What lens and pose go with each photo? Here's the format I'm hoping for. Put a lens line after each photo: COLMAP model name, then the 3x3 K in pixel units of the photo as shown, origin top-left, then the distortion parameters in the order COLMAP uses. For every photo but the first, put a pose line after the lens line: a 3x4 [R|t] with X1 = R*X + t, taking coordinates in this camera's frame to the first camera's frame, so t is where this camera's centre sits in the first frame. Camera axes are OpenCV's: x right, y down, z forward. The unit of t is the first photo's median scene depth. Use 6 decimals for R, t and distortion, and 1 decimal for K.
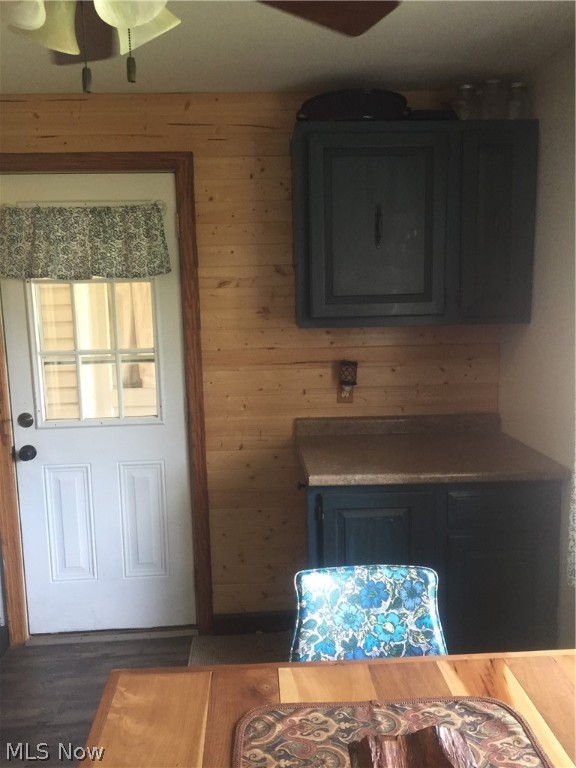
lens RADIAL K [[645.1, 0, 288.8], [0, 645.1, 381.9], [0, 0, 1]] dist [0.038550, -0.044987]
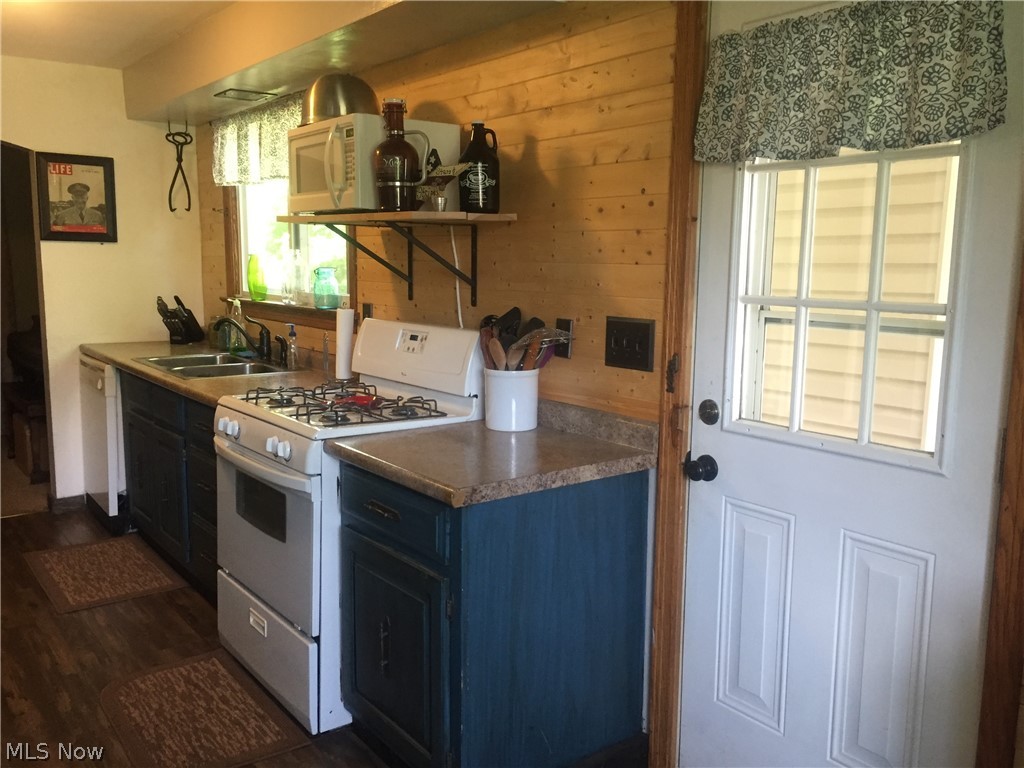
lens RADIAL K [[860.1, 0, 512.3], [0, 860.1, 382.4], [0, 0, 1]] dist [0.038550, -0.044987]
pose [[0.565527, 0.148429, -0.811264, 0.119548], [-0.140223, 0.986654, 0.082770, -0.006544], [0.812722, 0.066949, 0.578792, 0.424651]]
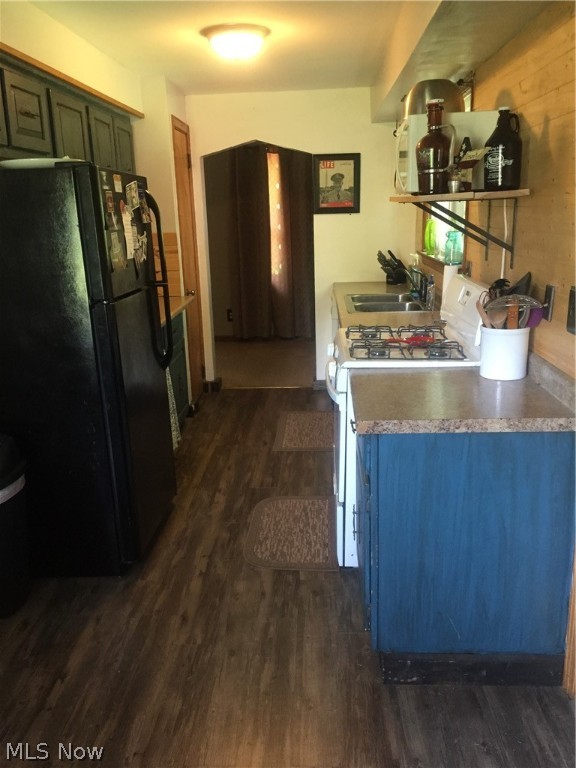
lens RADIAL K [[645.1, 0, 291.3], [0, 645.1, 385.8], [0, 0, 1]] dist [0.038550, -0.044987]
pose [[-0.106739, 0.287042, -0.951953, 0.196061], [-0.103778, 0.948977, 0.297781, -0.089176], [0.988856, 0.130577, -0.071504, 0.760812]]
